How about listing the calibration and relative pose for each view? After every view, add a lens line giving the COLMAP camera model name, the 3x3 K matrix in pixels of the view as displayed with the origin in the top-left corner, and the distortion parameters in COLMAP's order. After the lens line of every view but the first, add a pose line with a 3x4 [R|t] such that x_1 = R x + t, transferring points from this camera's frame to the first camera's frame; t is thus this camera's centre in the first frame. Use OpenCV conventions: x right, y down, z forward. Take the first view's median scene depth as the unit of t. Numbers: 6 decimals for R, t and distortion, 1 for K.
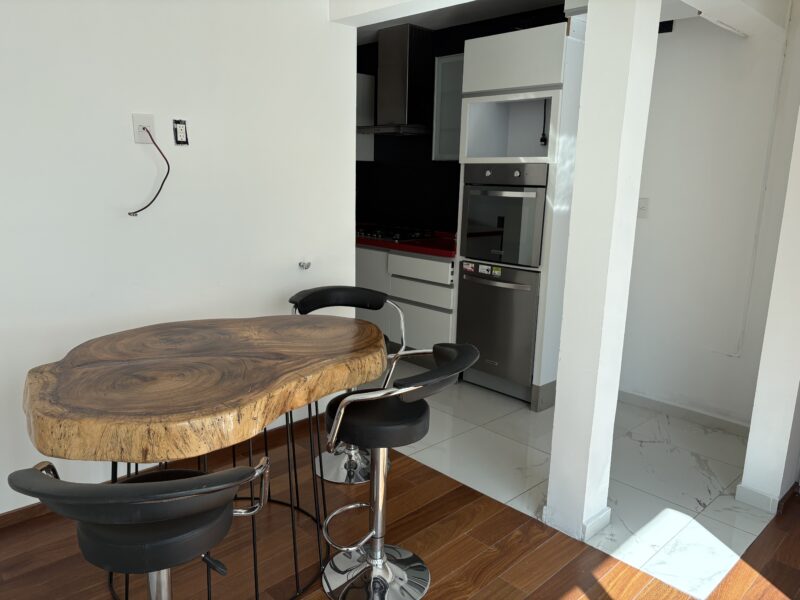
lens RADIAL K [[610.0, 0, 400.0], [0, 610.0, 300.0], [0, 0, 1]] dist [0.001590, 0.000549]
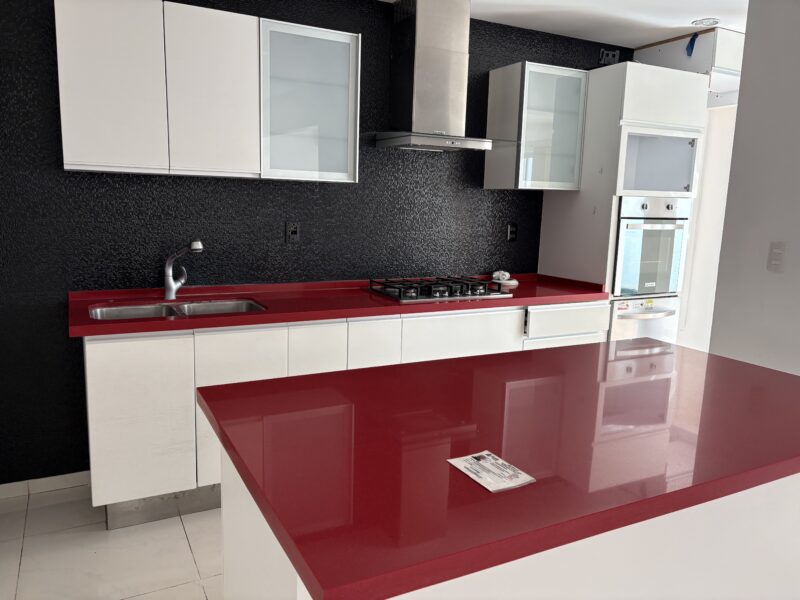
lens RADIAL K [[610.0, 0, 400.0], [0, 610.0, 300.0], [0, 0, 1]] dist [0.001590, 0.000549]
pose [[0.278989, -0.170463, 0.945044, -0.935359], [0.173815, 0.976828, 0.124884, -0.259190], [-0.944433, 0.129422, 0.302153, 1.128767]]
